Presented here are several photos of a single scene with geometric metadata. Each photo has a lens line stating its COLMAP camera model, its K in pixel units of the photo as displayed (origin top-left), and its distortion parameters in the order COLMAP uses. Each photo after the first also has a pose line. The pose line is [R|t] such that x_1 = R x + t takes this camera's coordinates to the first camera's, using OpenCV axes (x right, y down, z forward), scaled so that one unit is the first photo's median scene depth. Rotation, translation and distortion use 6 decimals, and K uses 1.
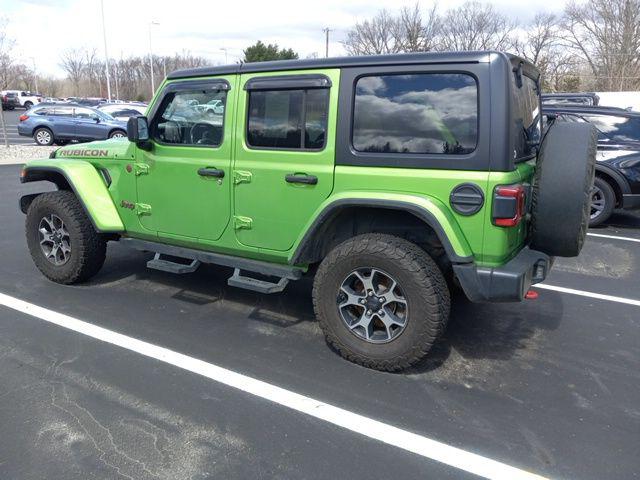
lens RADIAL K [[506.6, 0, 323.1], [0, 506.6, 238.2], [0, 0, 1]] dist [0.028028, -0.008561]
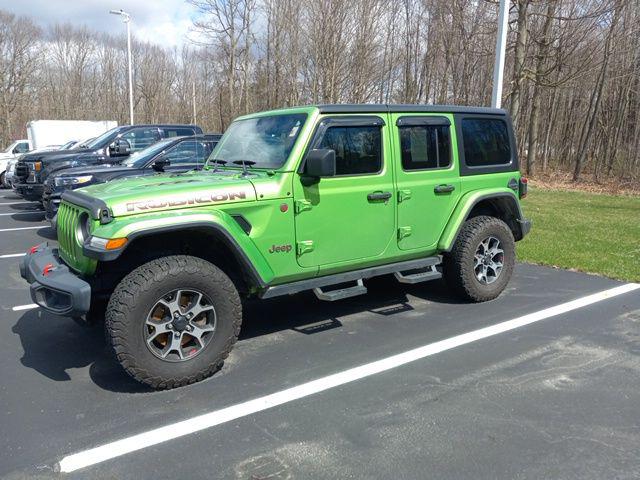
lens RADIAL K [[507.8, 0, 321.6], [0, 507.8, 237.7], [0, 0, 1]] dist [0.009760, -0.008162]
pose [[0.431800, -0.182466, 0.883320, -1.432566], [0.226376, 0.969902, 0.089690, -0.186262], [-0.873099, 0.161234, 0.460110, 0.657581]]
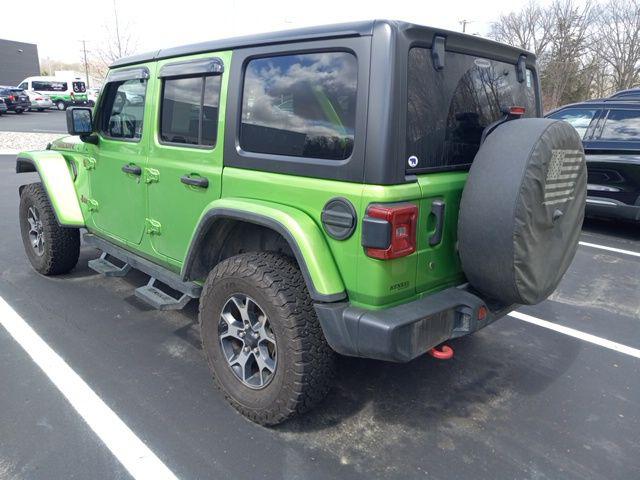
lens RADIAL K [[510.6, 0, 323.0], [0, 510.6, 238.6], [0, 0, 1]] dist [0.014975, 0.003724]
pose [[0.965900, 0.070510, -0.249129, 0.376886], [-0.069178, 0.997505, 0.014109, -0.047241], [0.249502, 0.003606, 0.968368, 0.217294]]
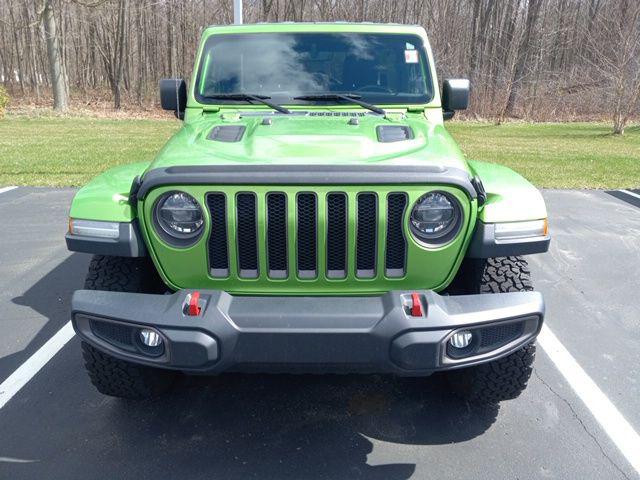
lens RADIAL K [[507.8, 0, 321.6], [0, 507.8, 237.7], [0, 0, 1]] dist [0.009760, -0.008162]
pose [[-0.485892, -0.293712, 0.823190, -1.187555], [0.191585, 0.883148, 0.428188, -0.476943], [-0.852763, 0.365764, -0.372844, 1.841002]]
